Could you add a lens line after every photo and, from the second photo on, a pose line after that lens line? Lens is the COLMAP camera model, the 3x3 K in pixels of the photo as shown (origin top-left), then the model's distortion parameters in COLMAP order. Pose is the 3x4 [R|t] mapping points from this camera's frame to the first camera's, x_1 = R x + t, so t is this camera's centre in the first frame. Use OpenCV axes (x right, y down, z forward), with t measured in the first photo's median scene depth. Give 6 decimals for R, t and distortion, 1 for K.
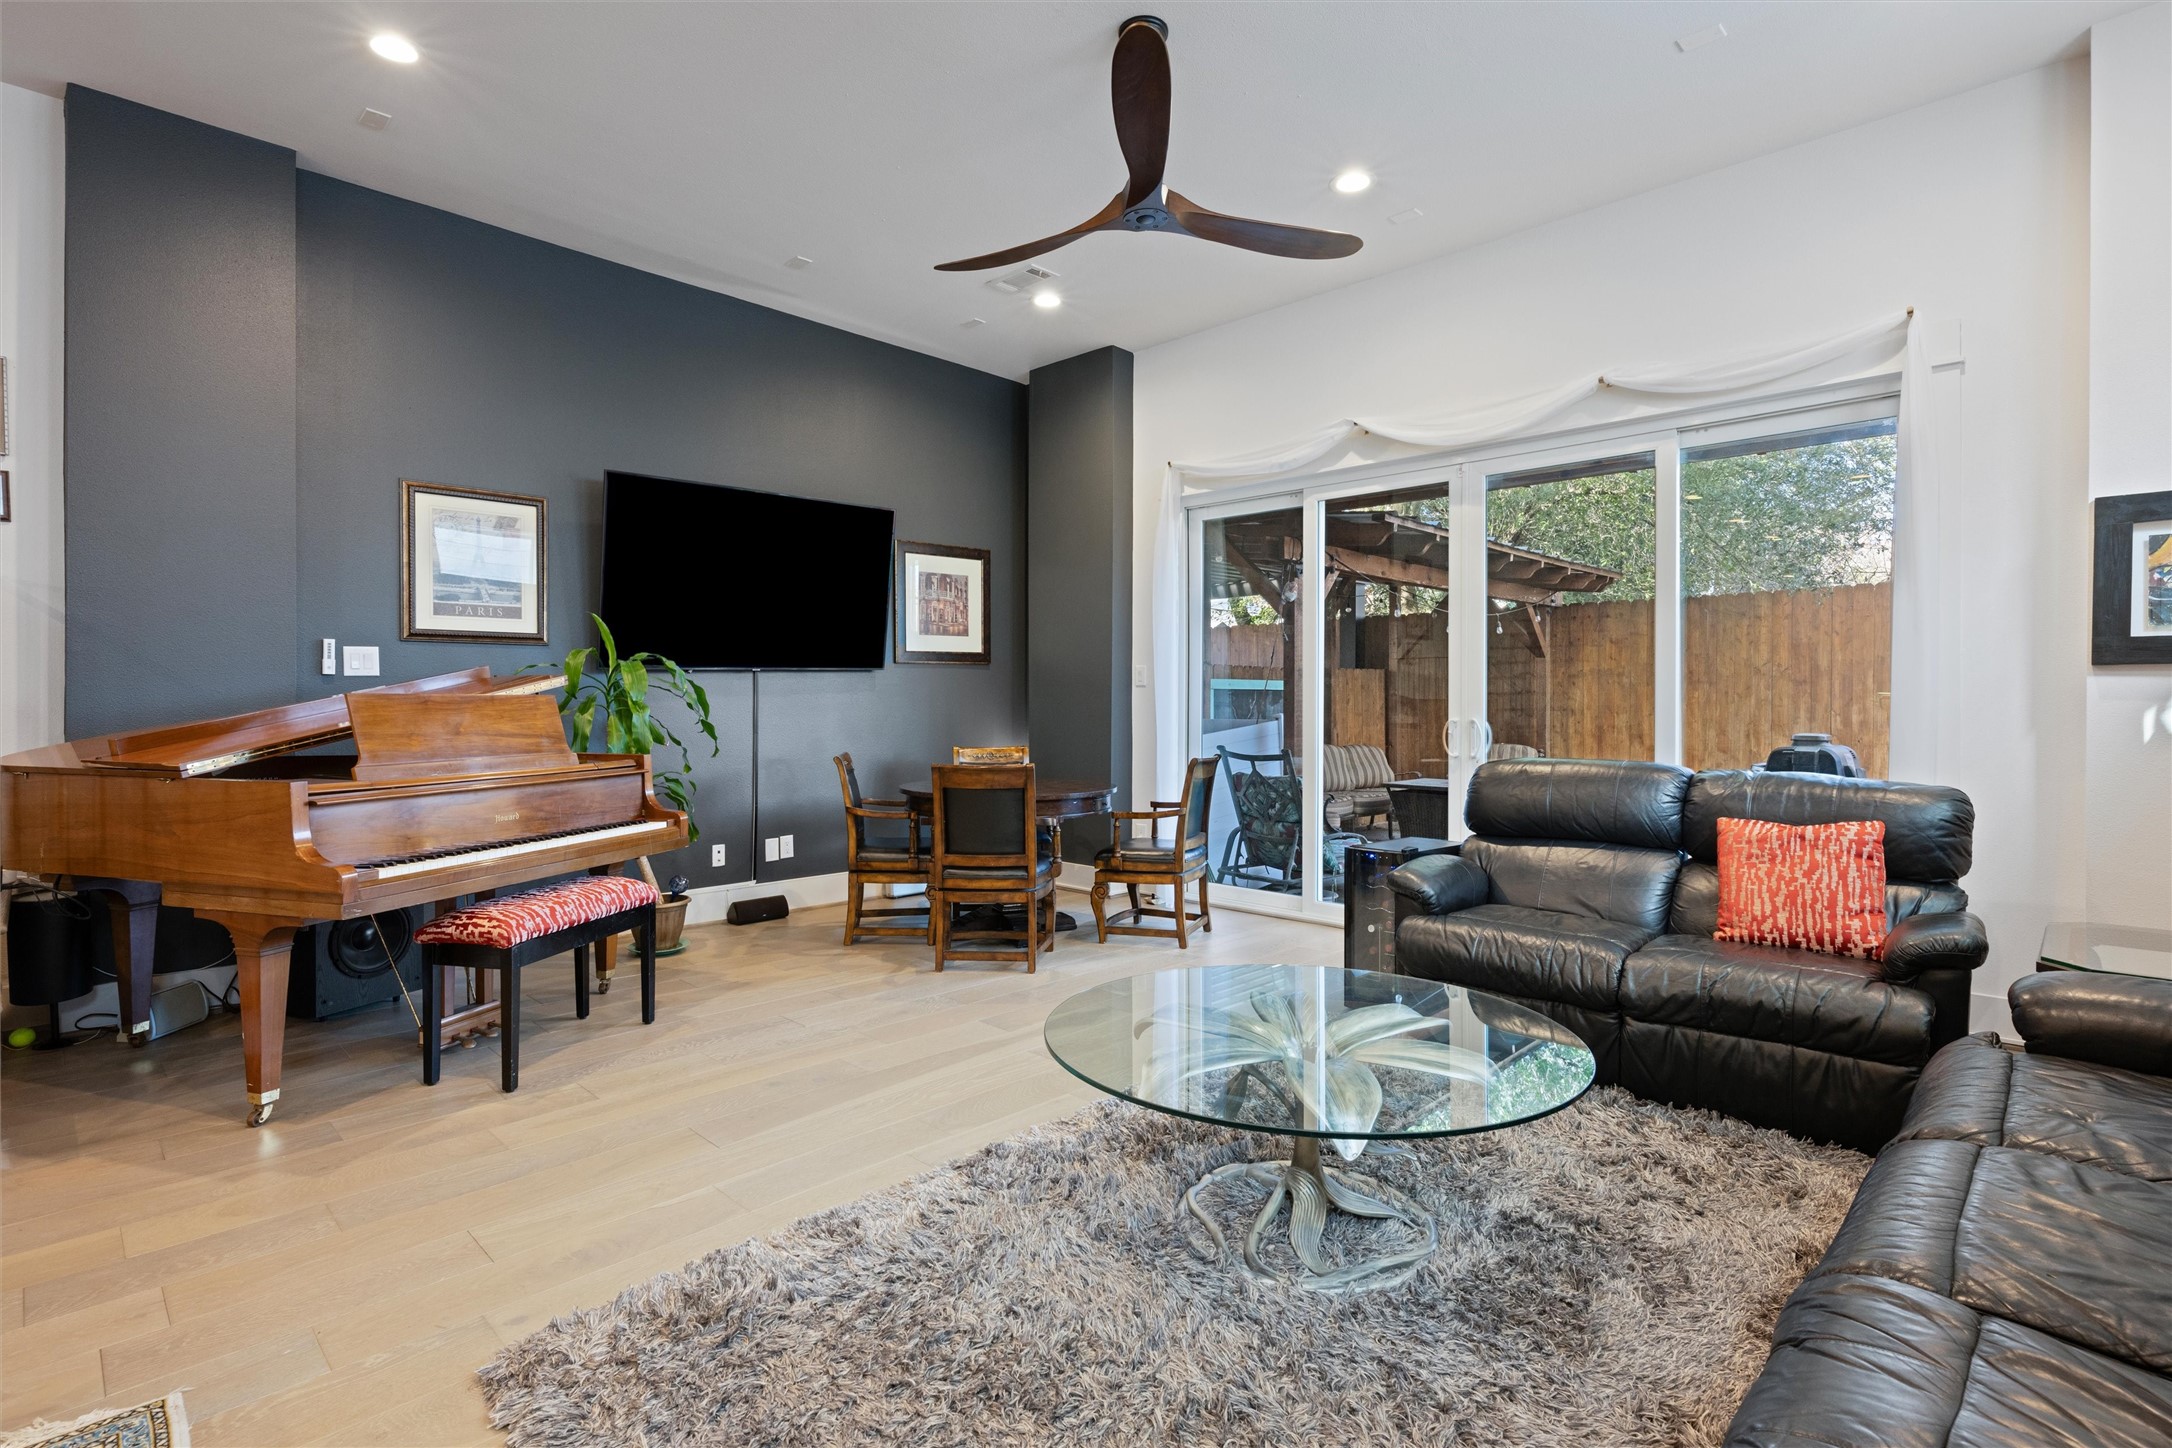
lens RADIAL K [[1037.9, 0, 1086.5], [0, 1037.9, 711.4], [0, 0, 1]] dist [-0.002768, 0.003952]
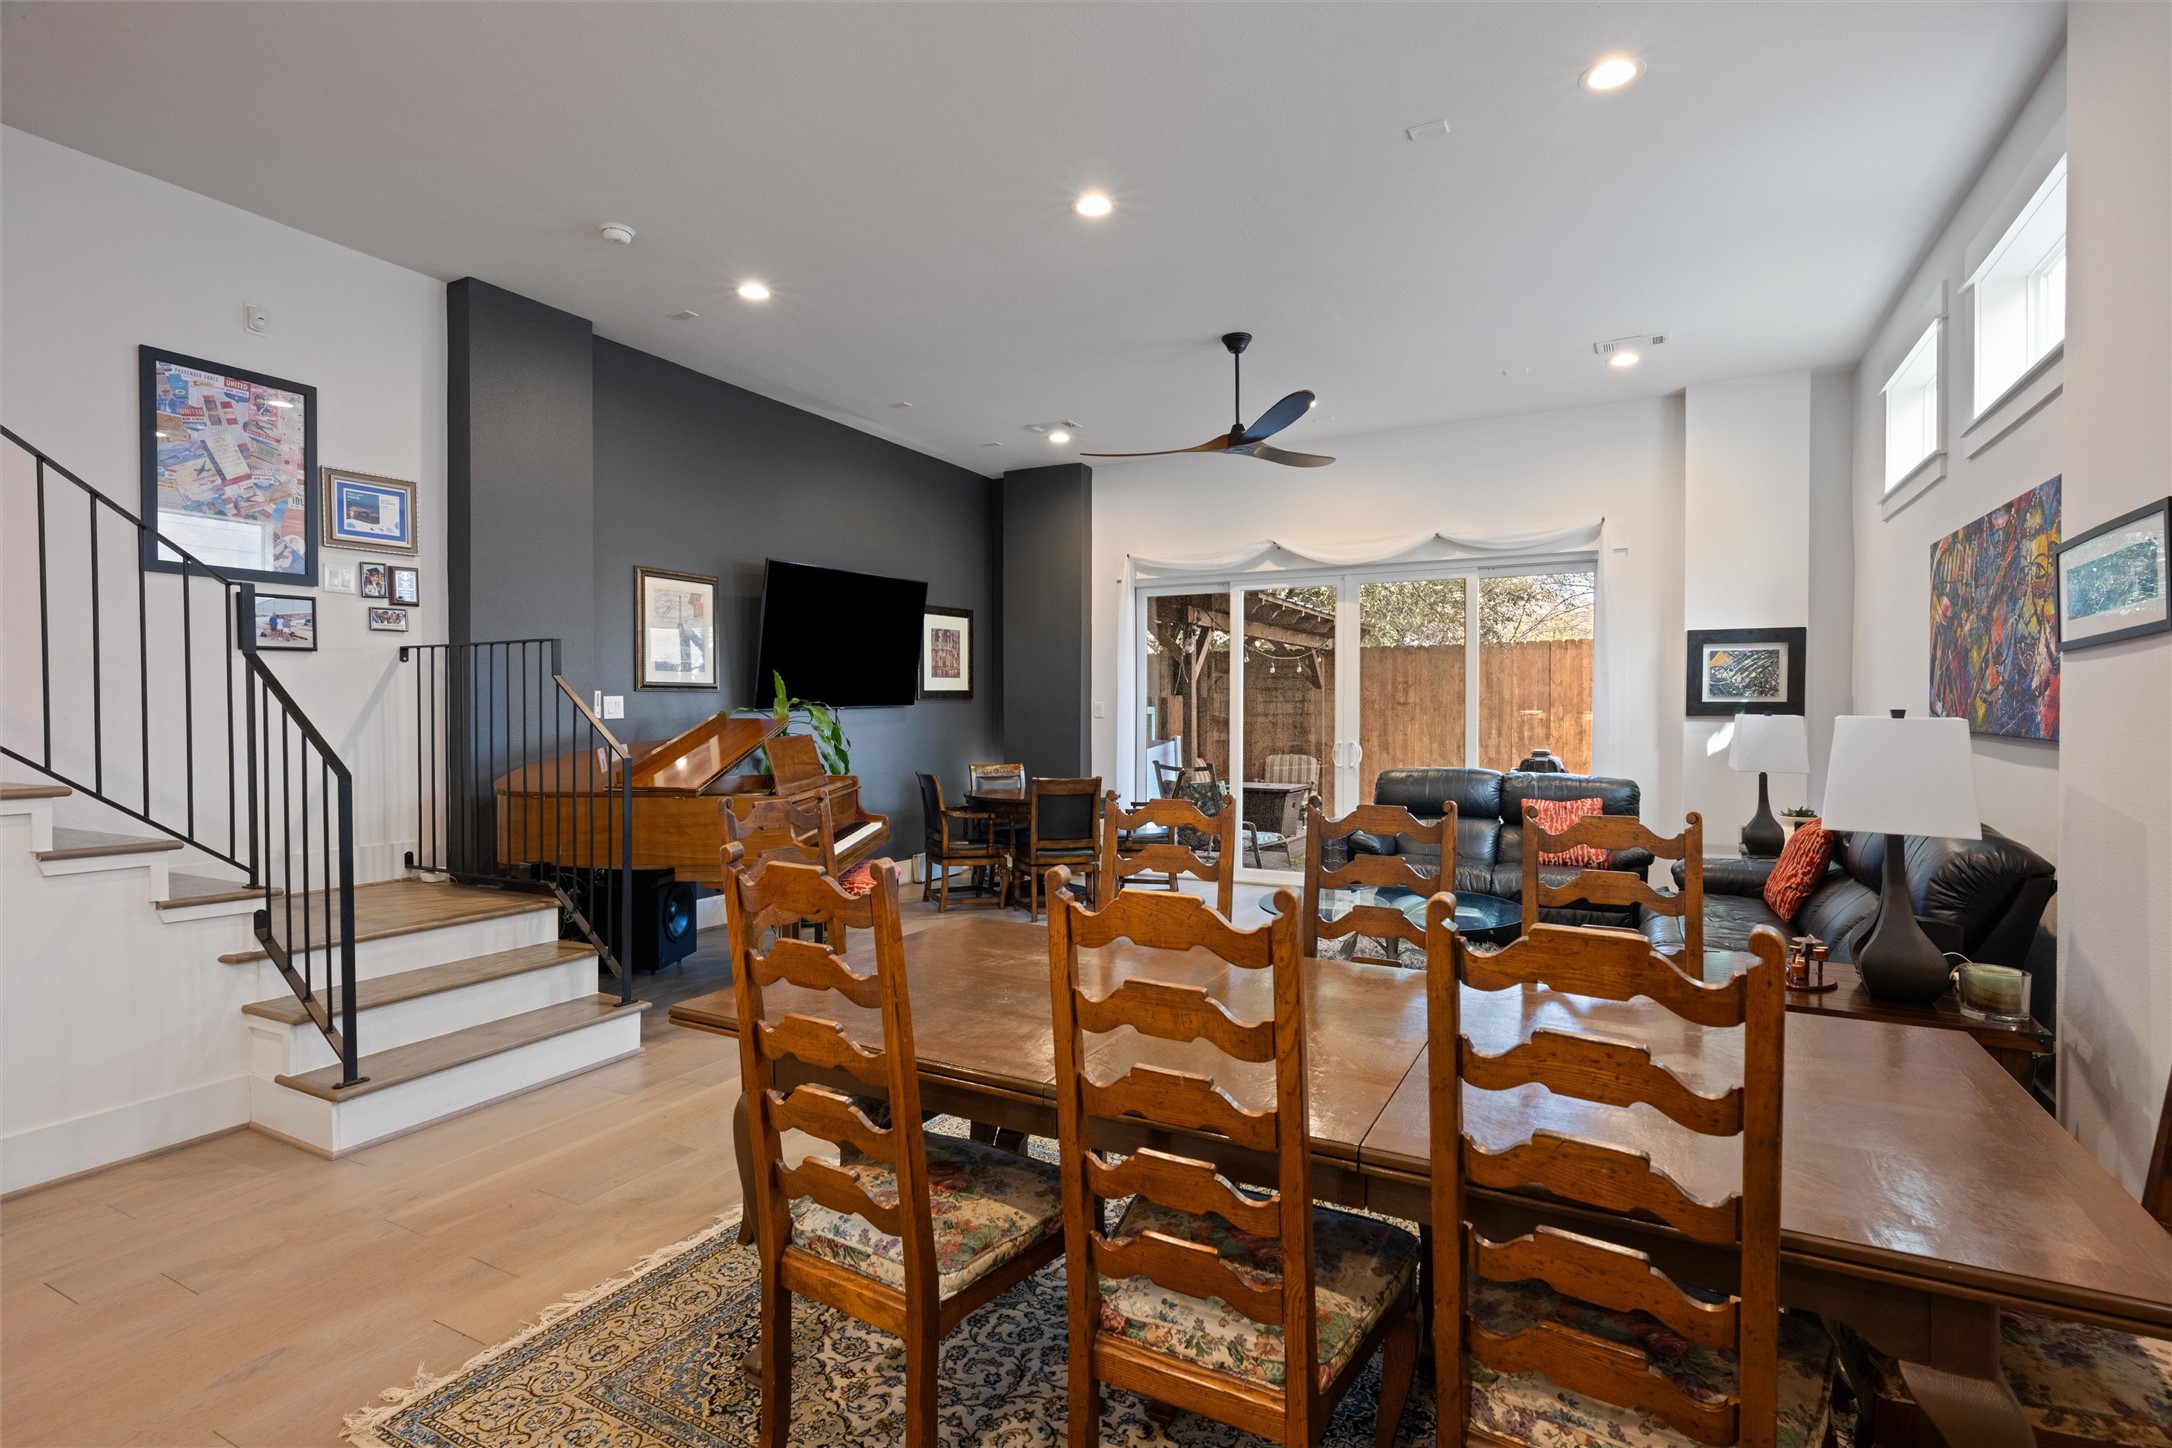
lens RADIAL K [[1037.9, 0, 1087.6], [0, 1037.9, 732.0], [0, 0, 1]] dist [-0.002768, 0.003952]
pose [[0.959052, -0.006569, 0.283153, -0.366311], [0.003398, 0.999926, 0.011688, -0.022501], [-0.283209, -0.010247, 0.959003, -0.304670]]
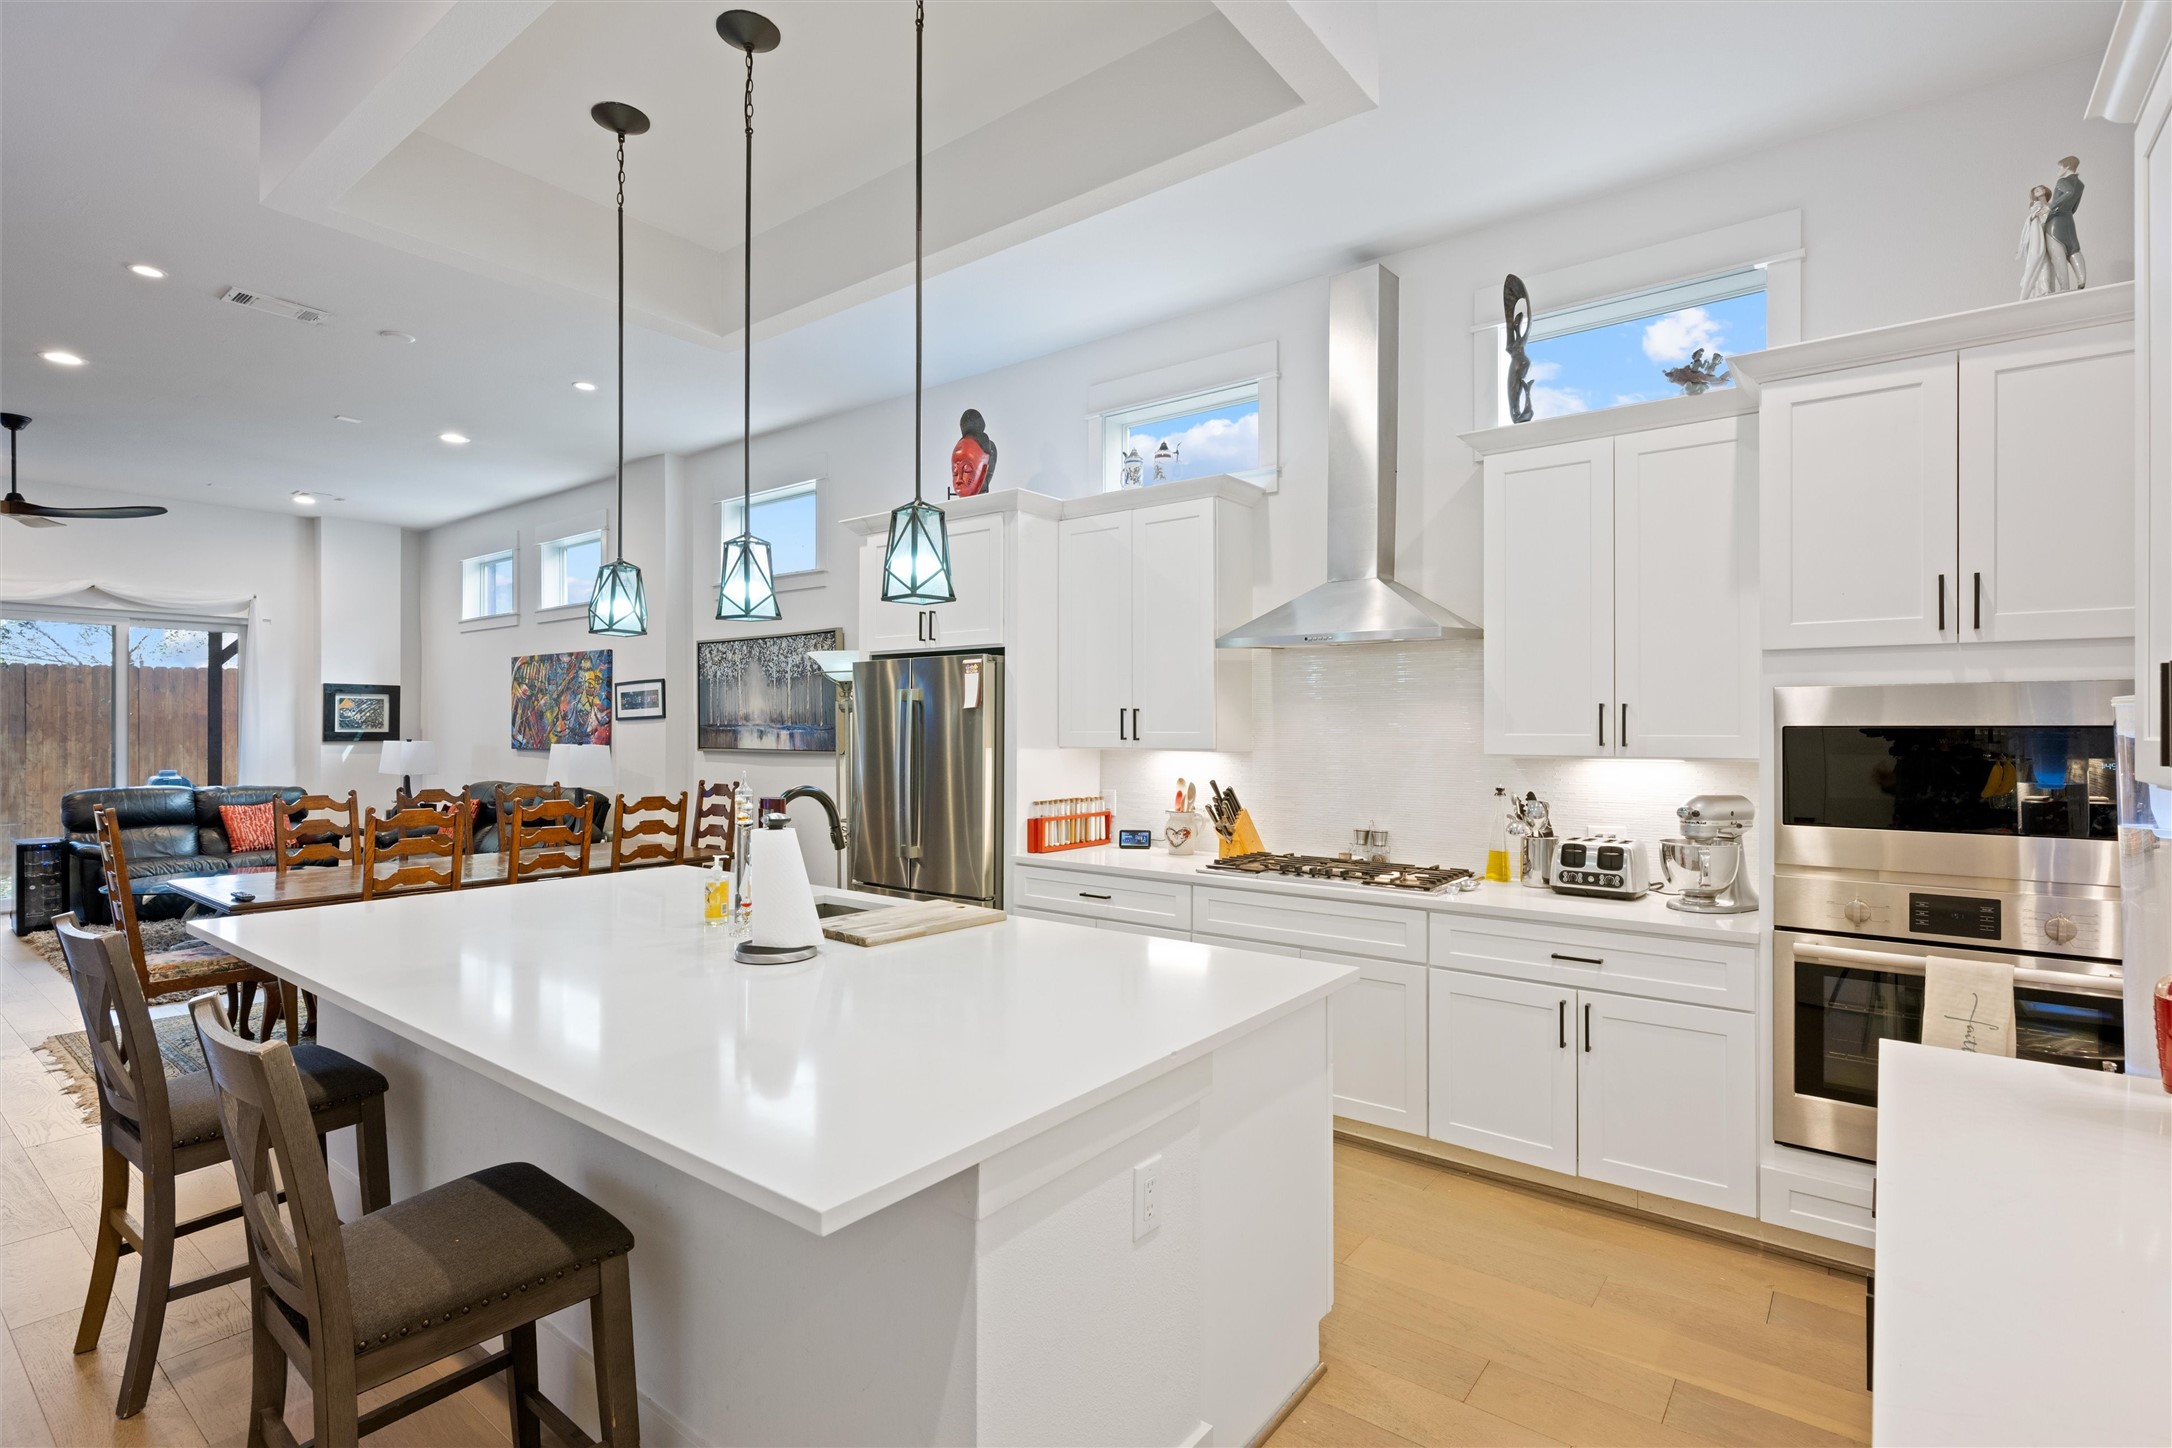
lens RADIAL K [[1037.9, 0, 1073.2], [0, 1037.9, 716.5], [0, 0, 1]] dist [-0.002768, 0.003952]
pose [[-0.107105, 0.008394, 0.994212, -1.150371], [0.008118, 0.999938, -0.007568, -0.041331], [-0.994215, 0.007260, -0.107166, -0.409182]]
